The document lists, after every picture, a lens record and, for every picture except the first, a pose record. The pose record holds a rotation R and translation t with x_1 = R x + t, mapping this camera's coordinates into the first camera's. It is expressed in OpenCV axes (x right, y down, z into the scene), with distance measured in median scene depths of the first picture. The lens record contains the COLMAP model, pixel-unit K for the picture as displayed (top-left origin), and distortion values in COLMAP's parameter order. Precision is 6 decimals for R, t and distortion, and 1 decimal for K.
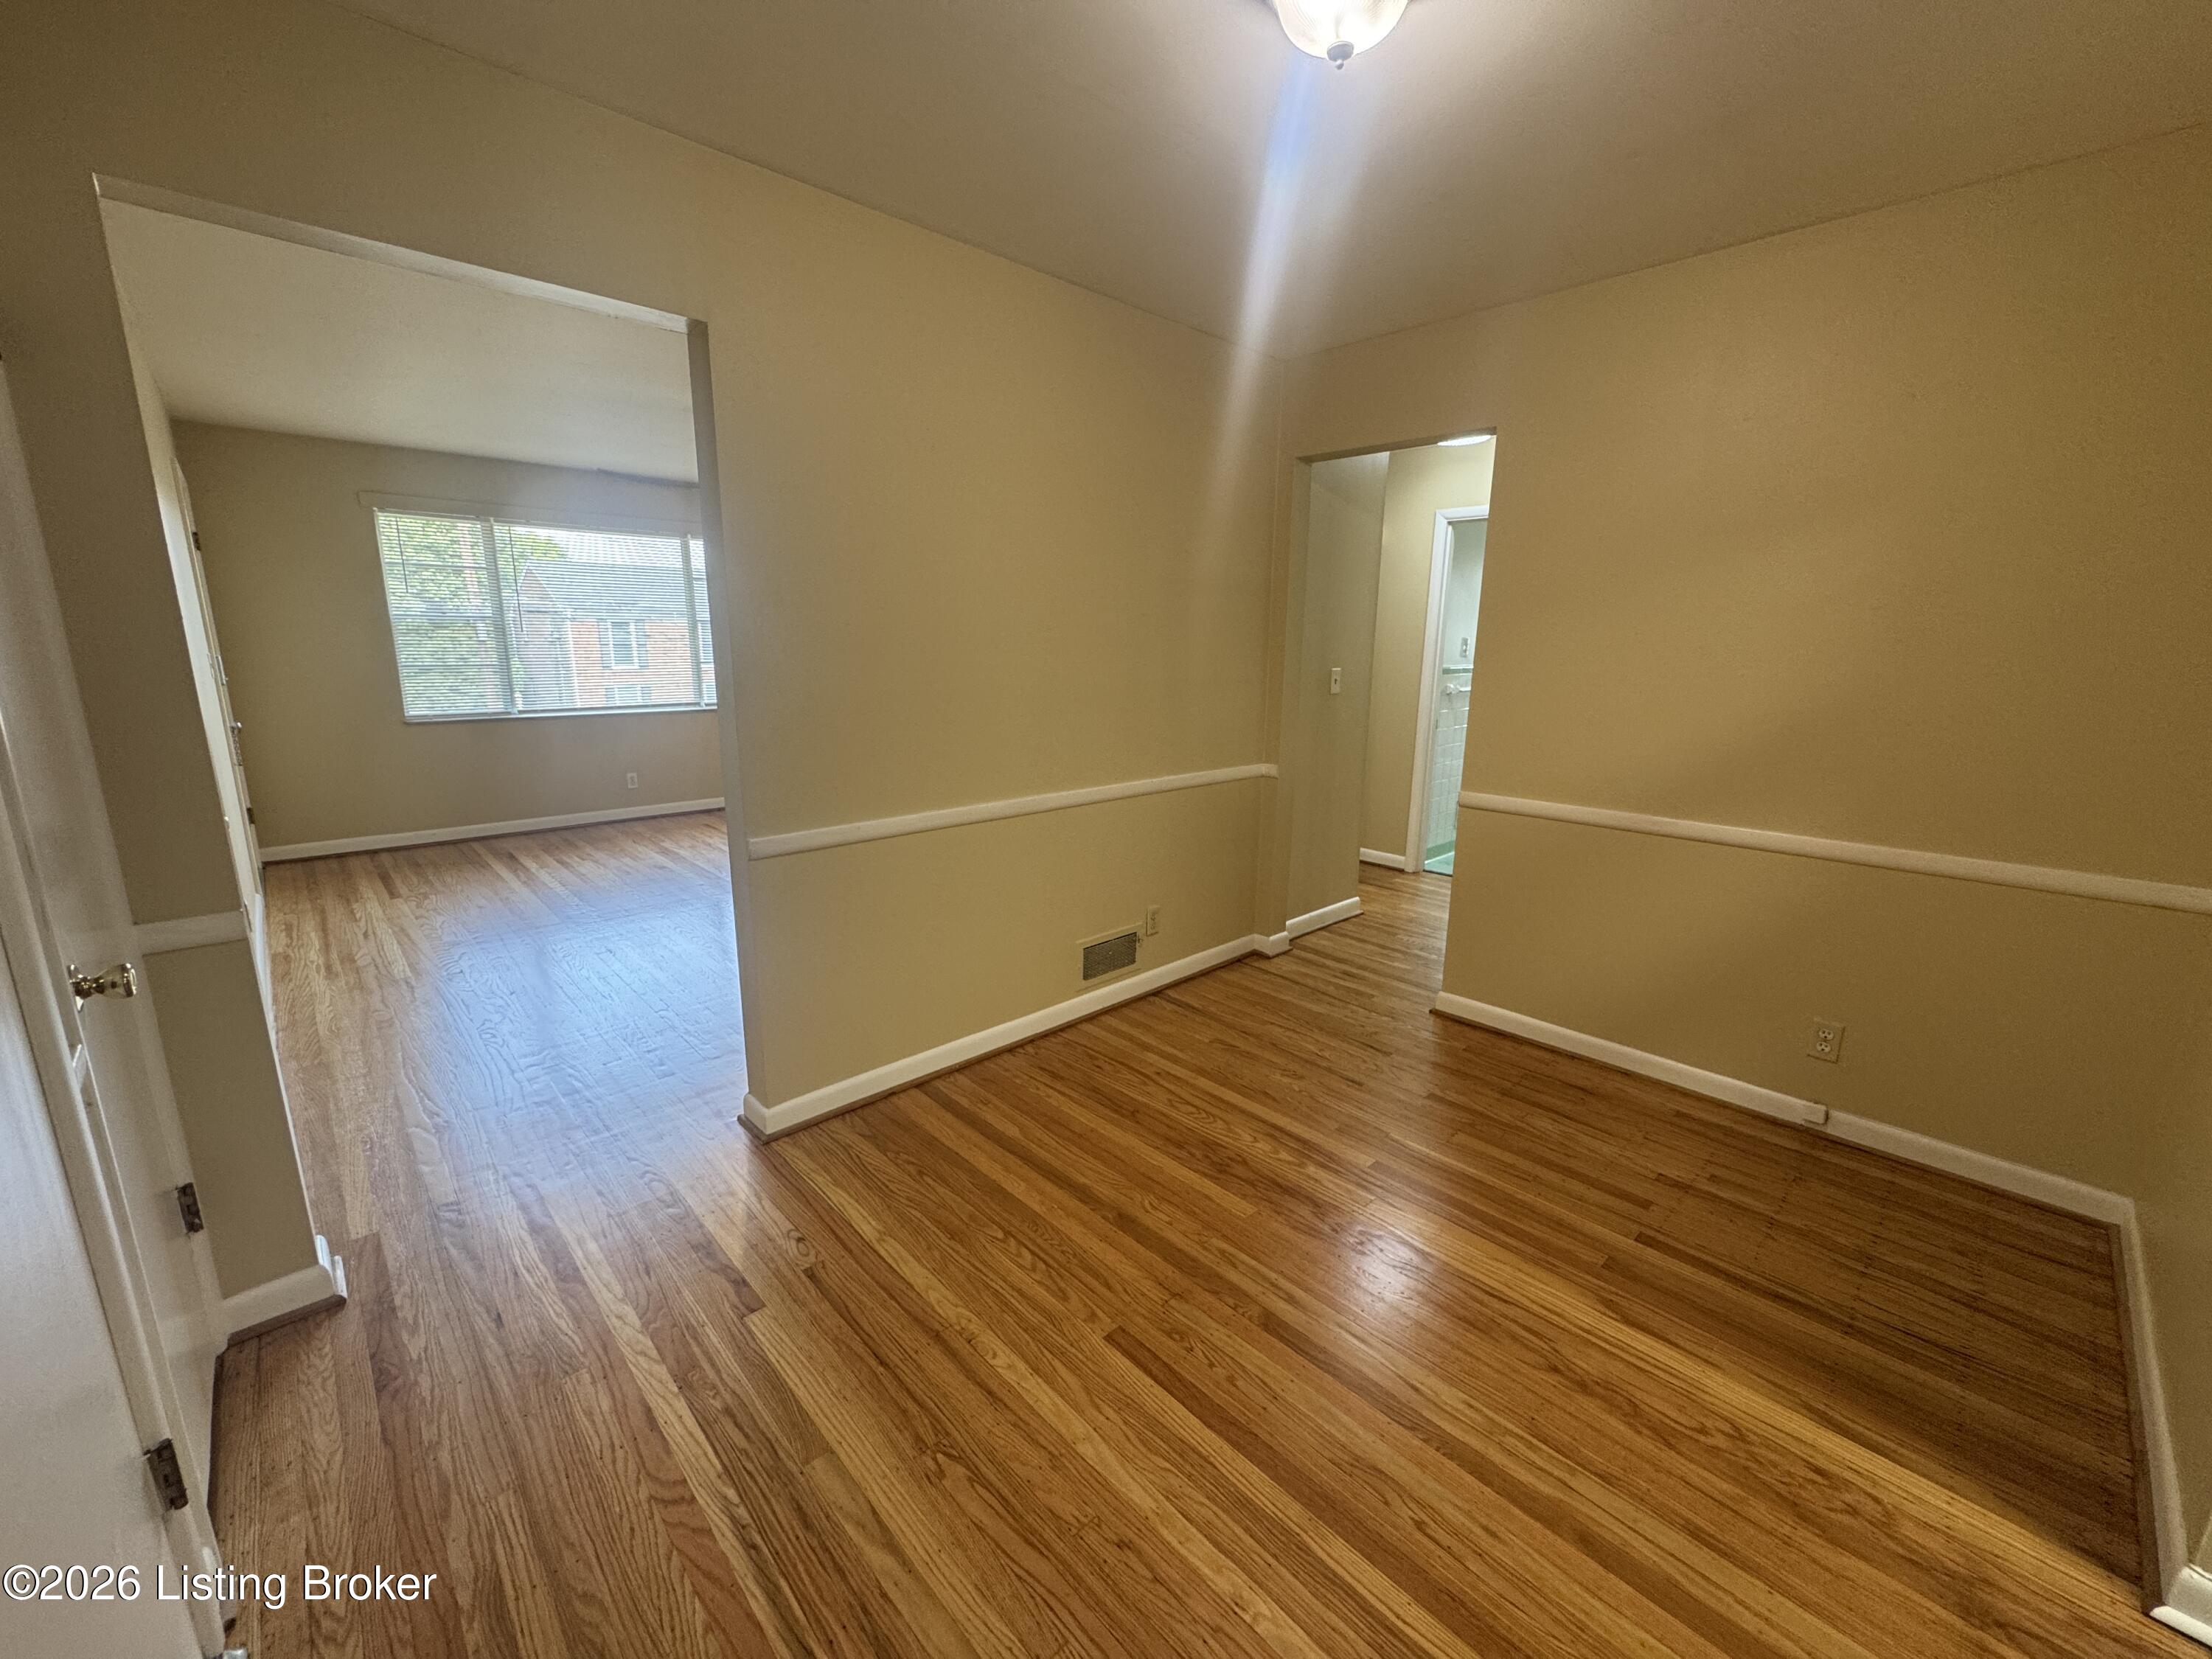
lens RADIAL K [[883.0, 0, 1105.5], [0, 883.0, 823.0], [0, 0, 1]] dist [-0.004242, 0.001071]
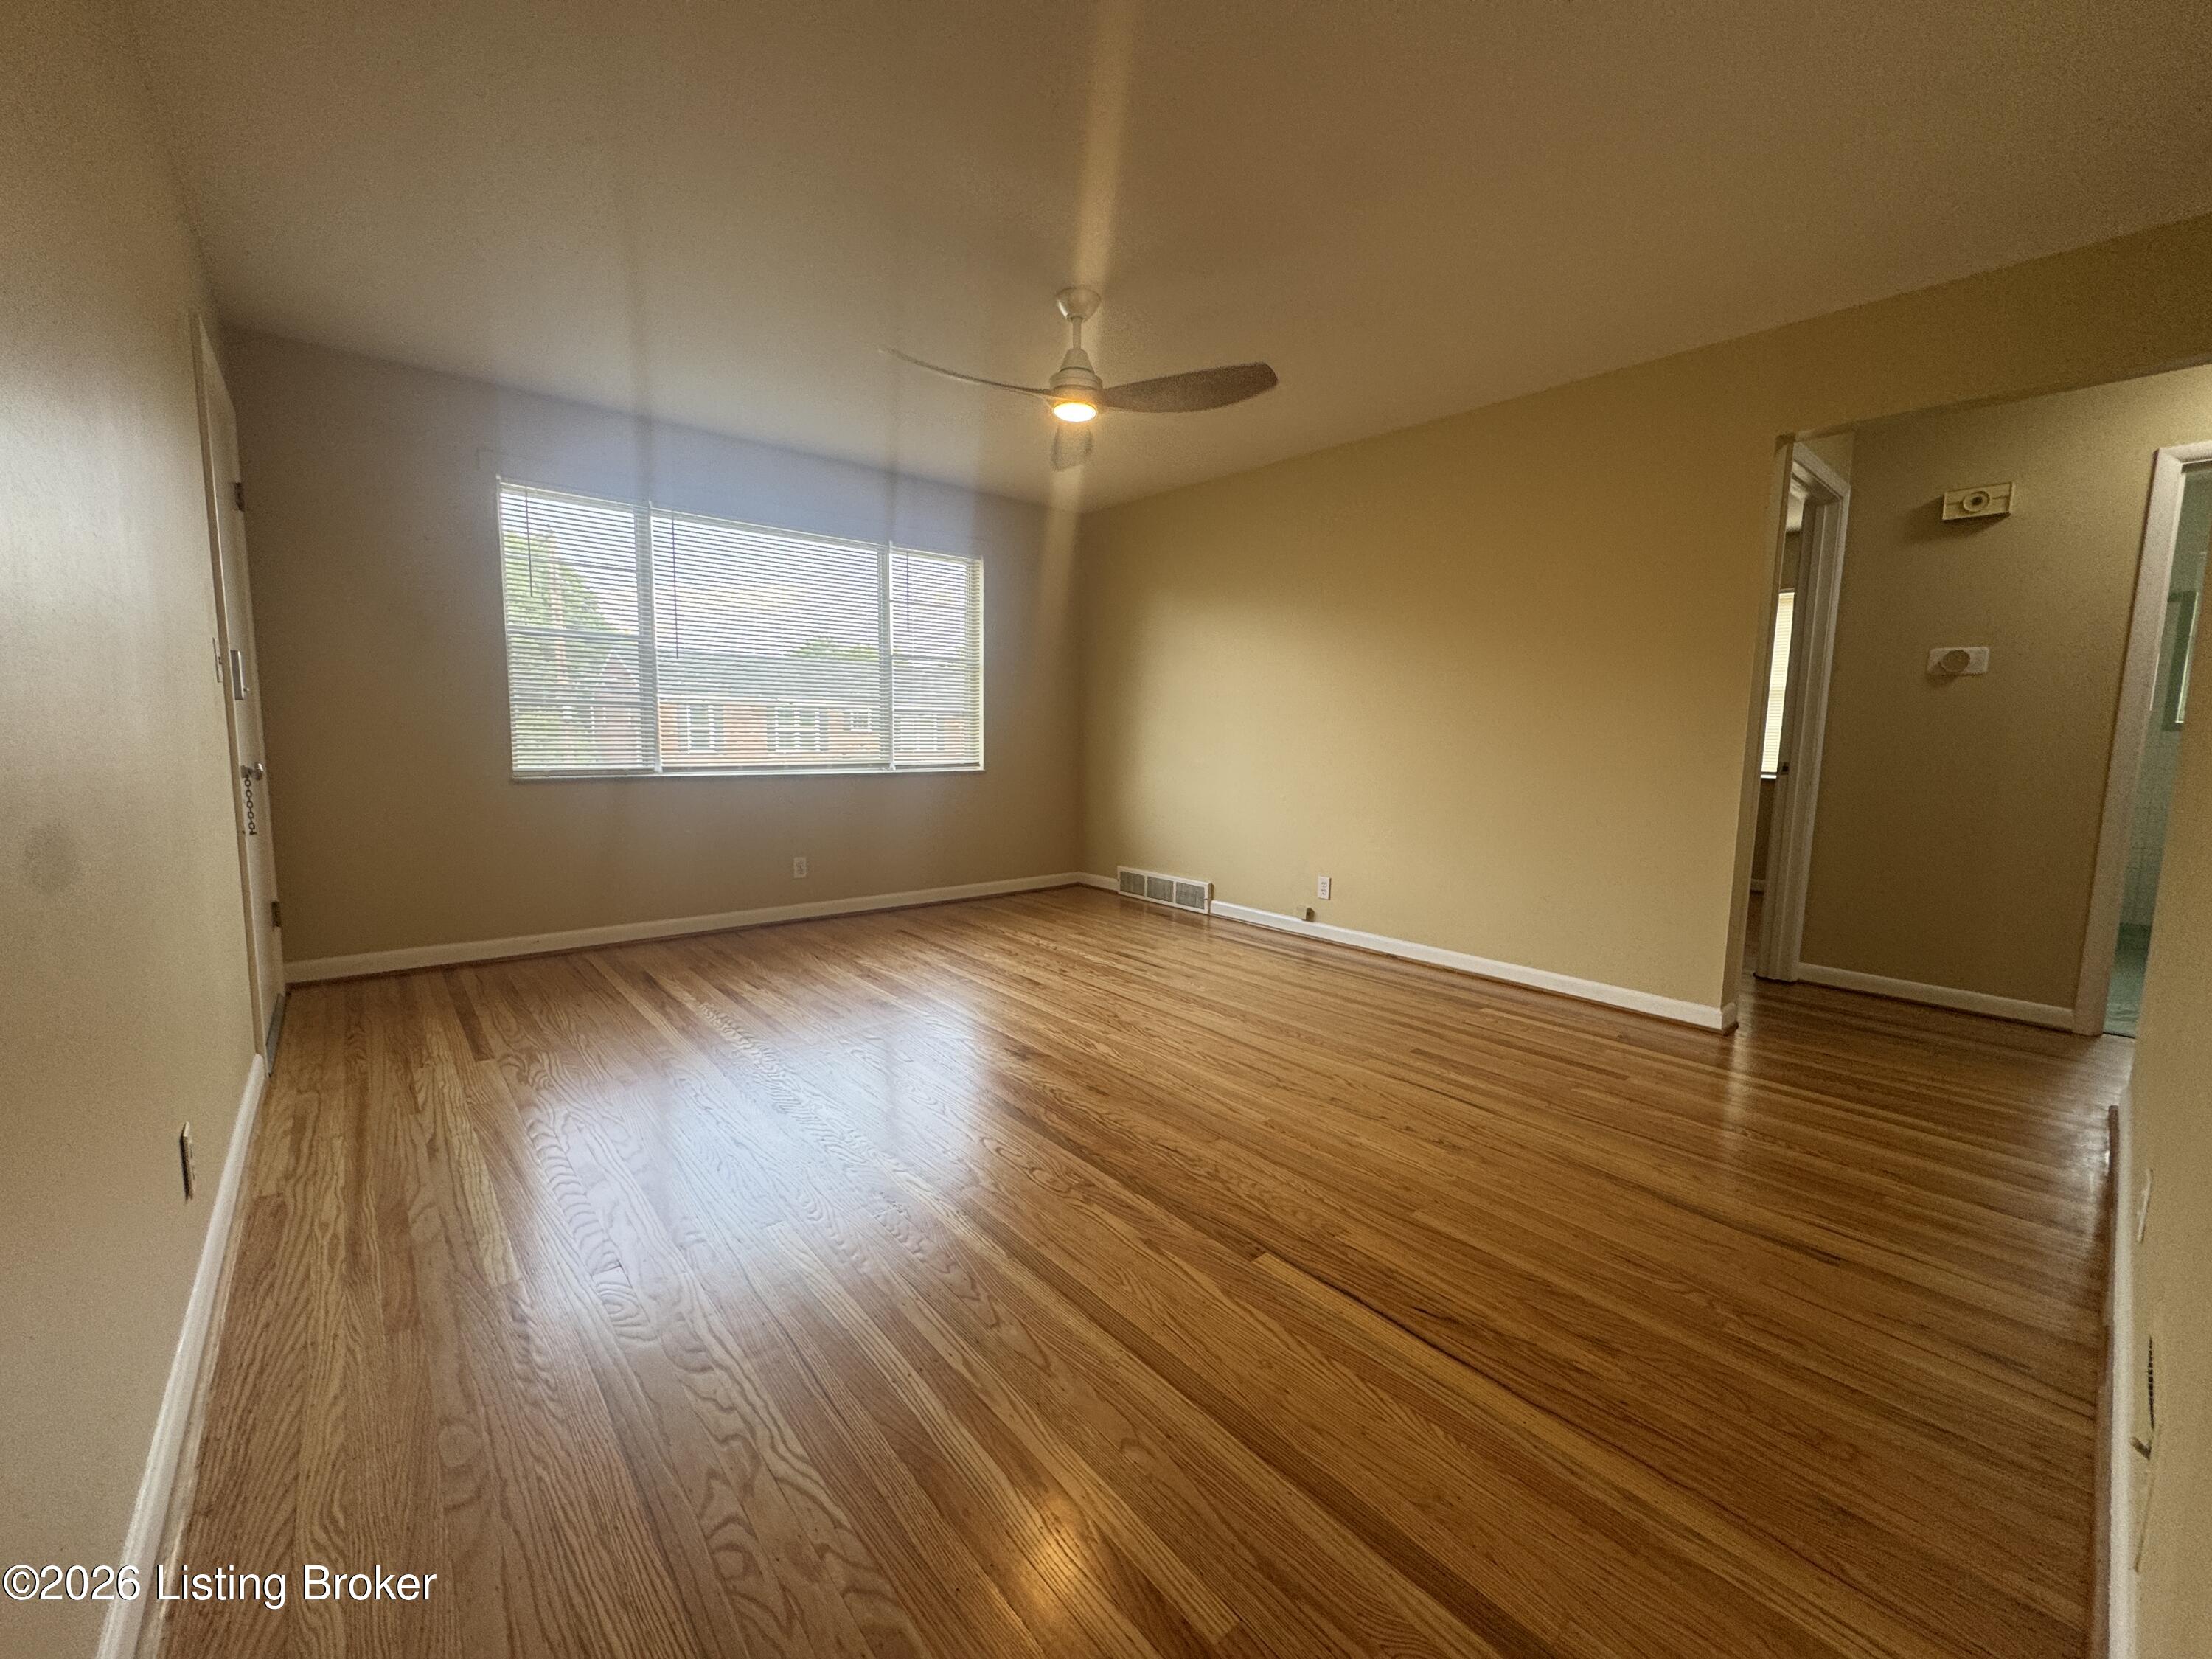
lens RADIAL K [[883.0, 0, 1104.8], [0, 883.0, 821.9], [0, 0, 1]] dist [-0.004242, 0.001071]
pose [[0.998704, 0.010515, -0.049805, -0.315739], [-0.015603, 0.994569, -0.102898, -0.017995], [0.048452, 0.103542, 0.993444, 0.362593]]
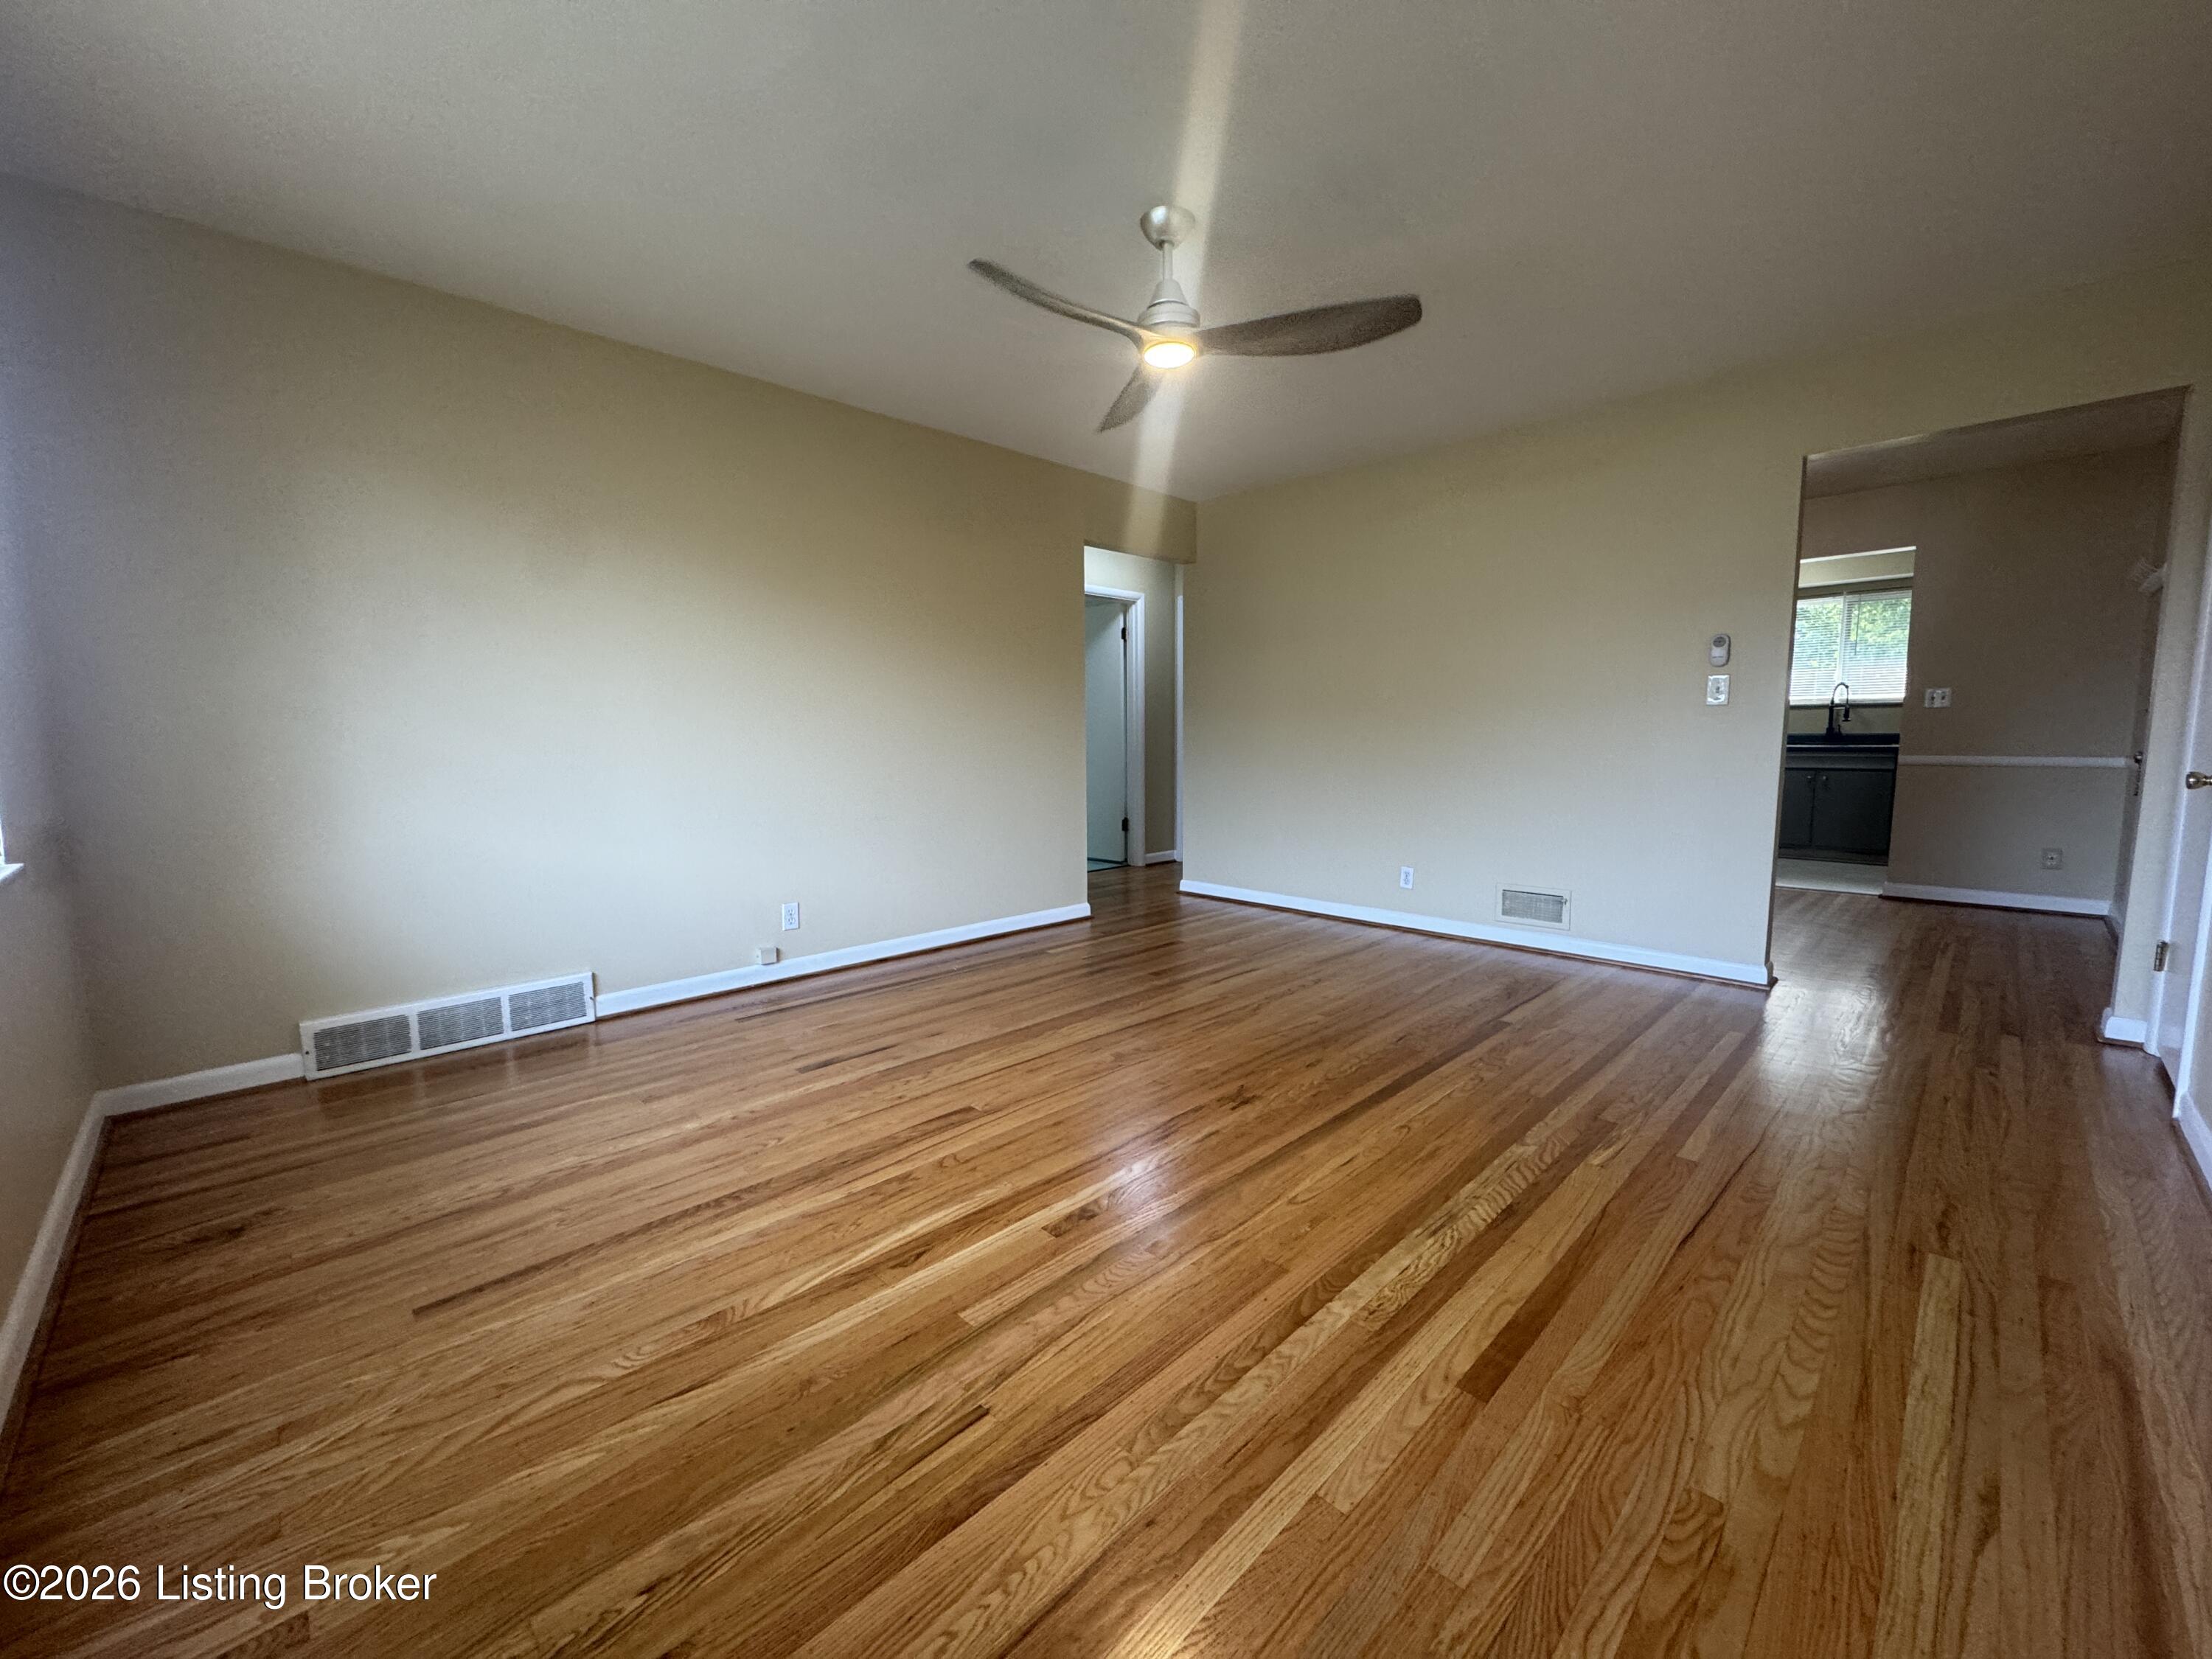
lens RADIAL K [[883.0, 0, 1111.5], [0, 883.0, 827.2], [0, 0, 1]] dist [-0.004242, 0.001071]
pose [[-0.027031, -0.118119, 0.992631, -0.940483], [0.212030, 0.969723, 0.121167, -0.168513], [-0.976889, 0.213743, -0.001168, 1.061478]]
